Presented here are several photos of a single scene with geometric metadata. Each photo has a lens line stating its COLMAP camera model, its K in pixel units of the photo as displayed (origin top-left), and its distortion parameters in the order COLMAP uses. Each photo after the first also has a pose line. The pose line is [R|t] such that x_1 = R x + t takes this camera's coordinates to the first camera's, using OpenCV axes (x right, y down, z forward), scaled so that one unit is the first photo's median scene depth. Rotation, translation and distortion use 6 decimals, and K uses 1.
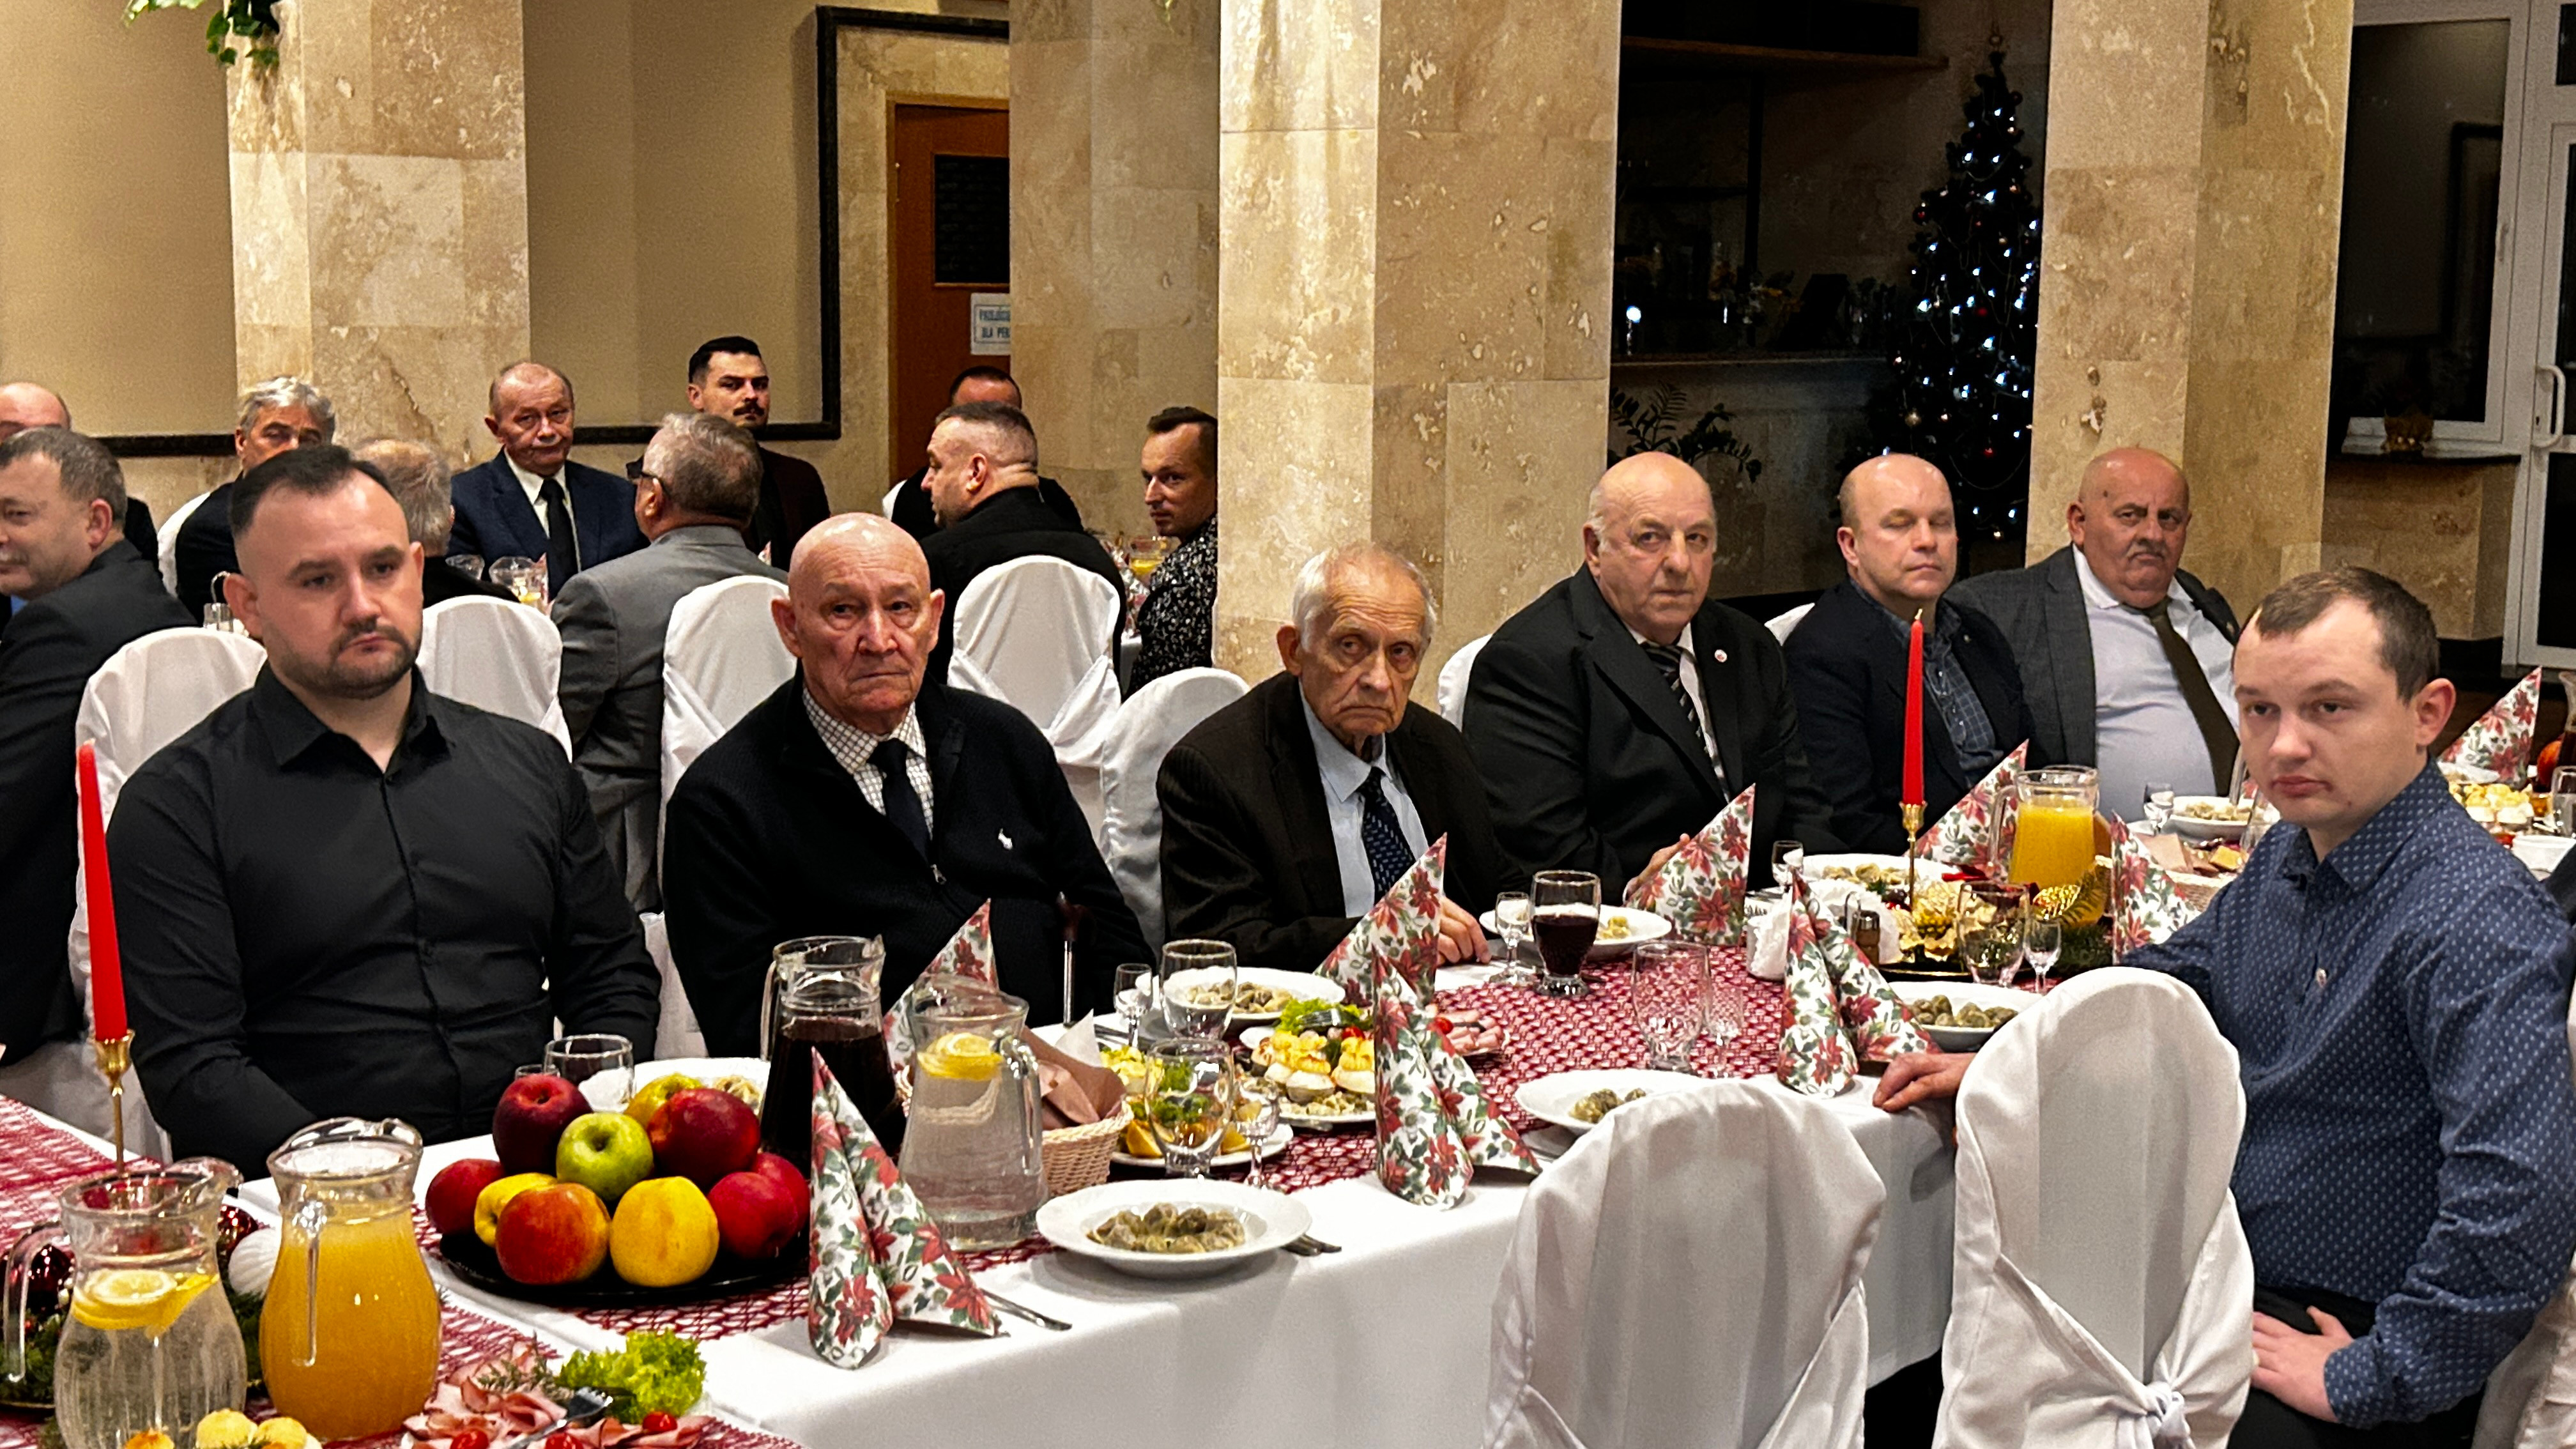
lens RADIAL K [[3240.4, 0, 1278.5], [0, 3240.4, 713.2], [0, 0, 1]] dist [0.205107, -0.790329]
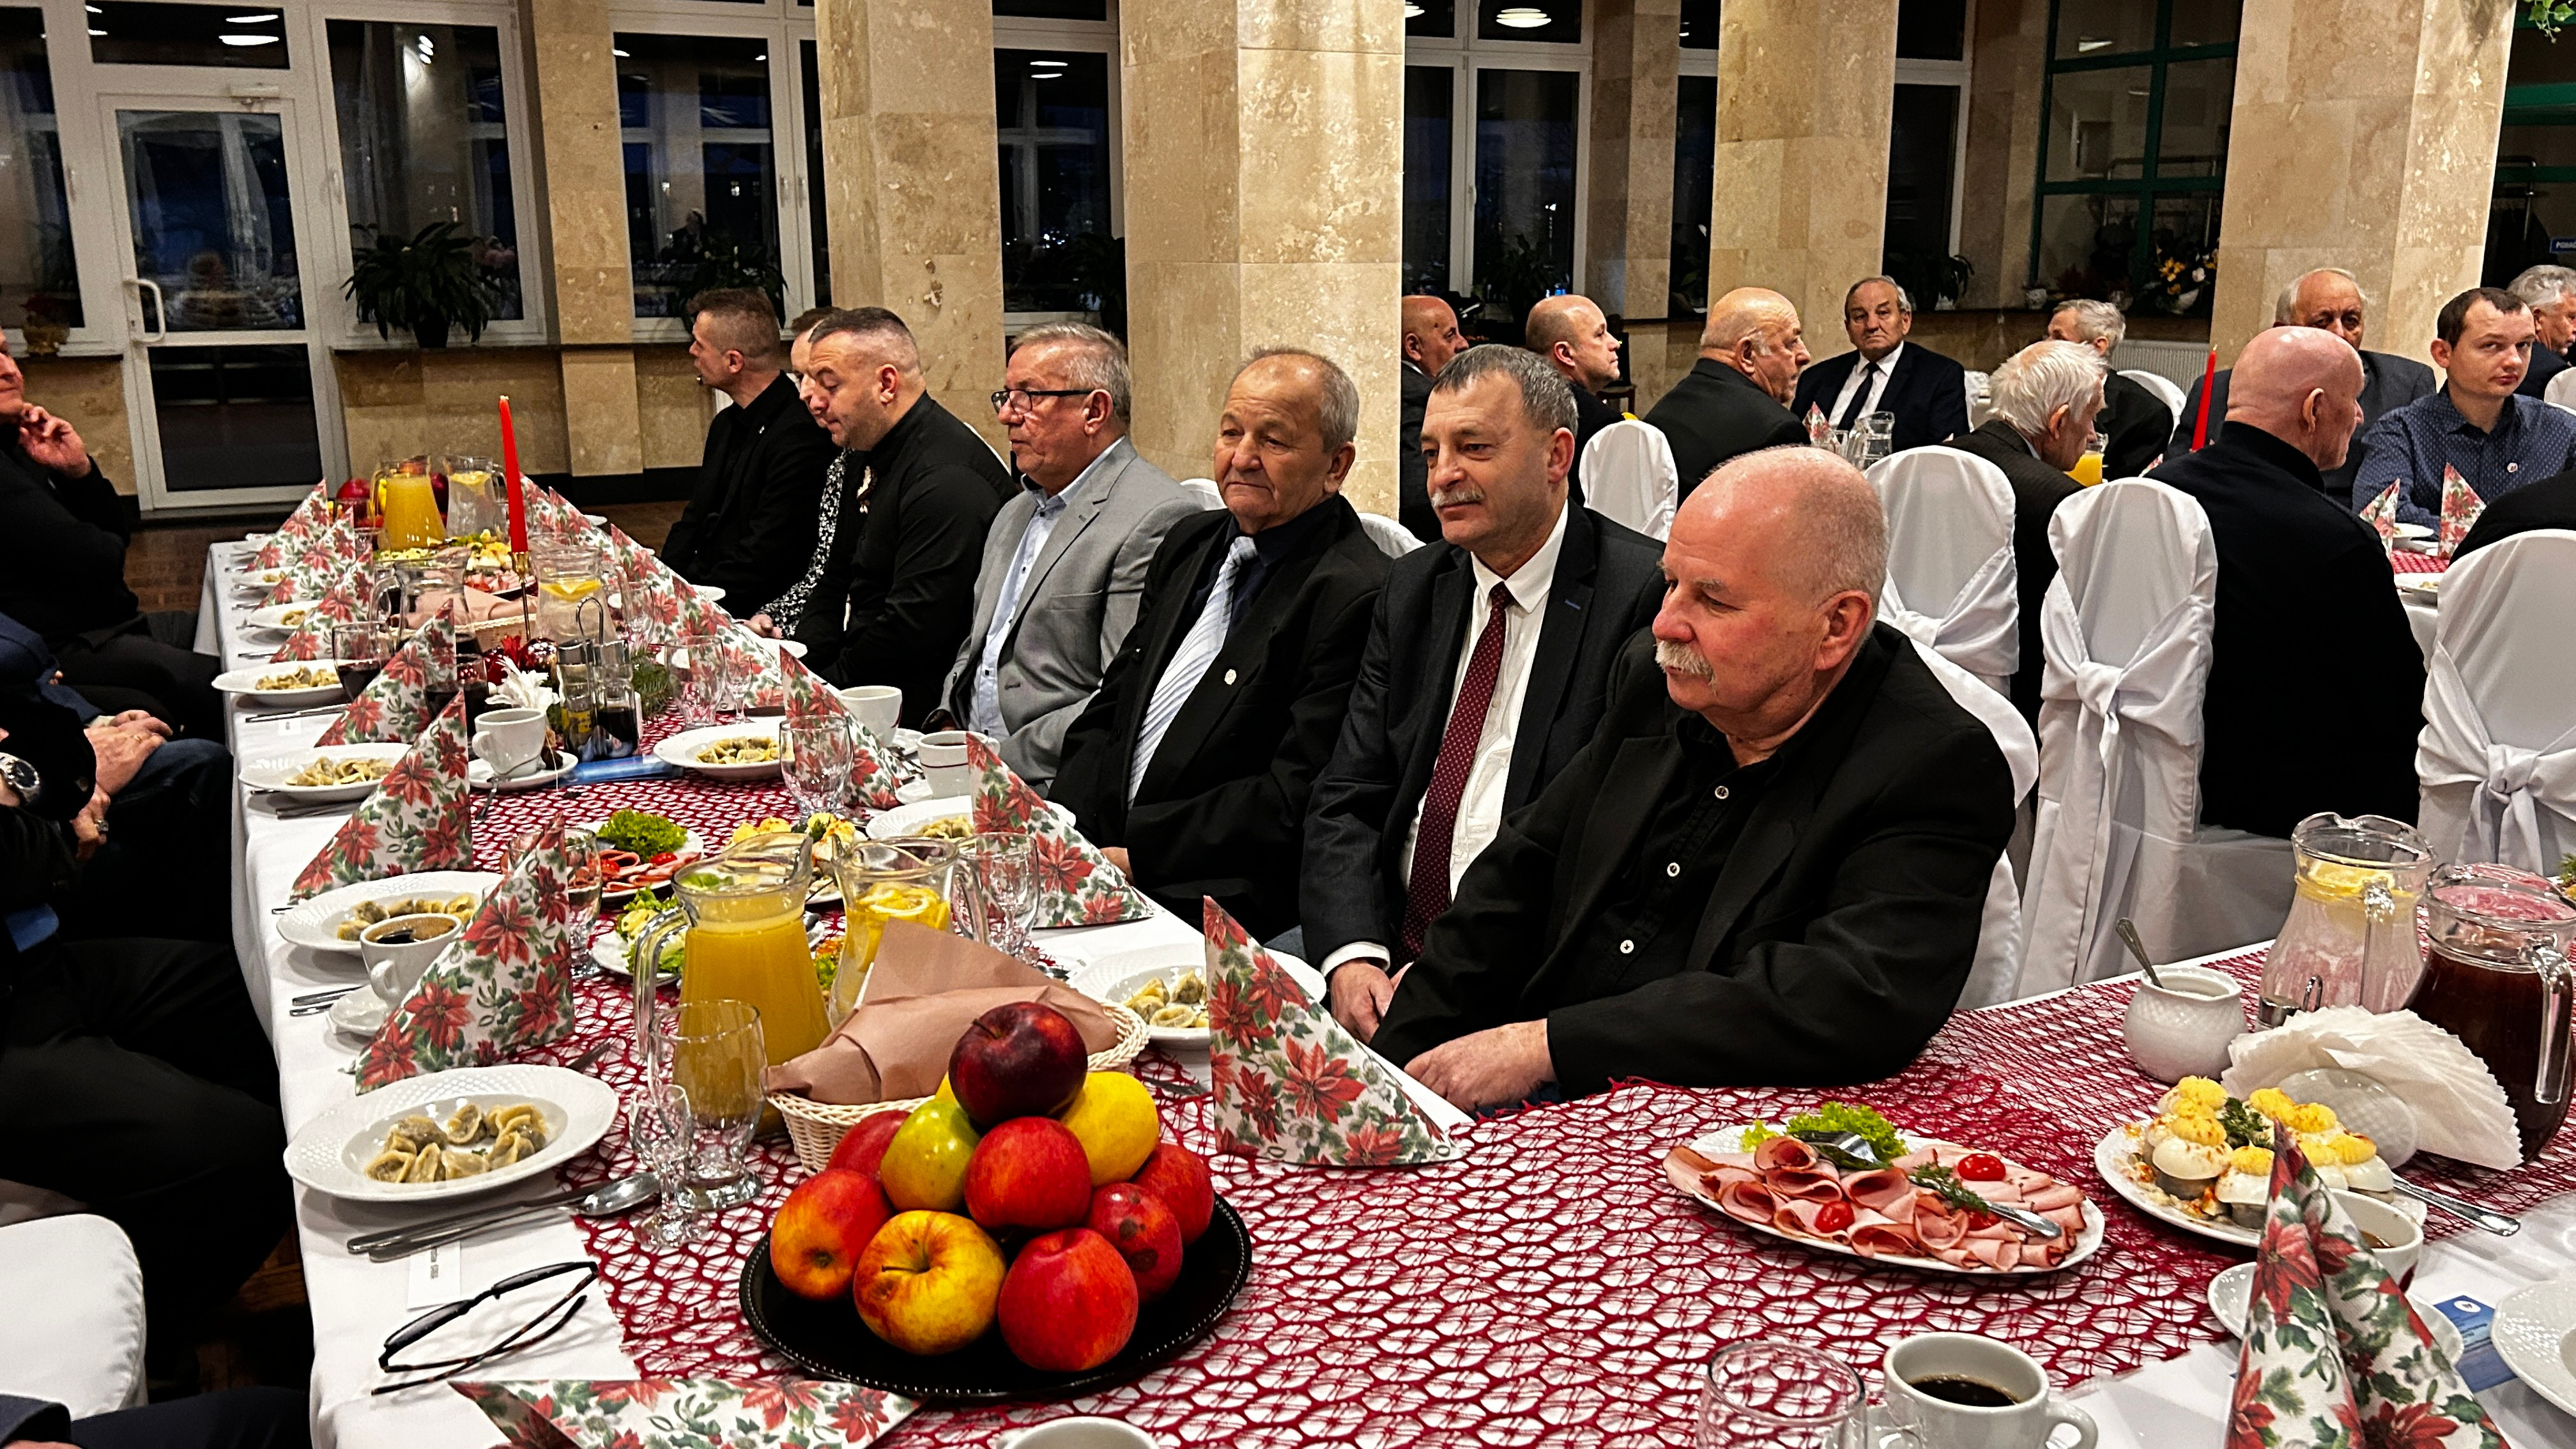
lens RADIAL K [[2044.4, 0, 1299.1], [0, 2044.4, 742.7], [0, 0, 1]] dist [0.040287, -0.060045]
pose [[0.269443, -0.246250, 0.931000, -0.760379], [0.141234, 0.966406, 0.214740, -0.094879], [-0.952604, 0.073629, 0.295170, 0.795446]]
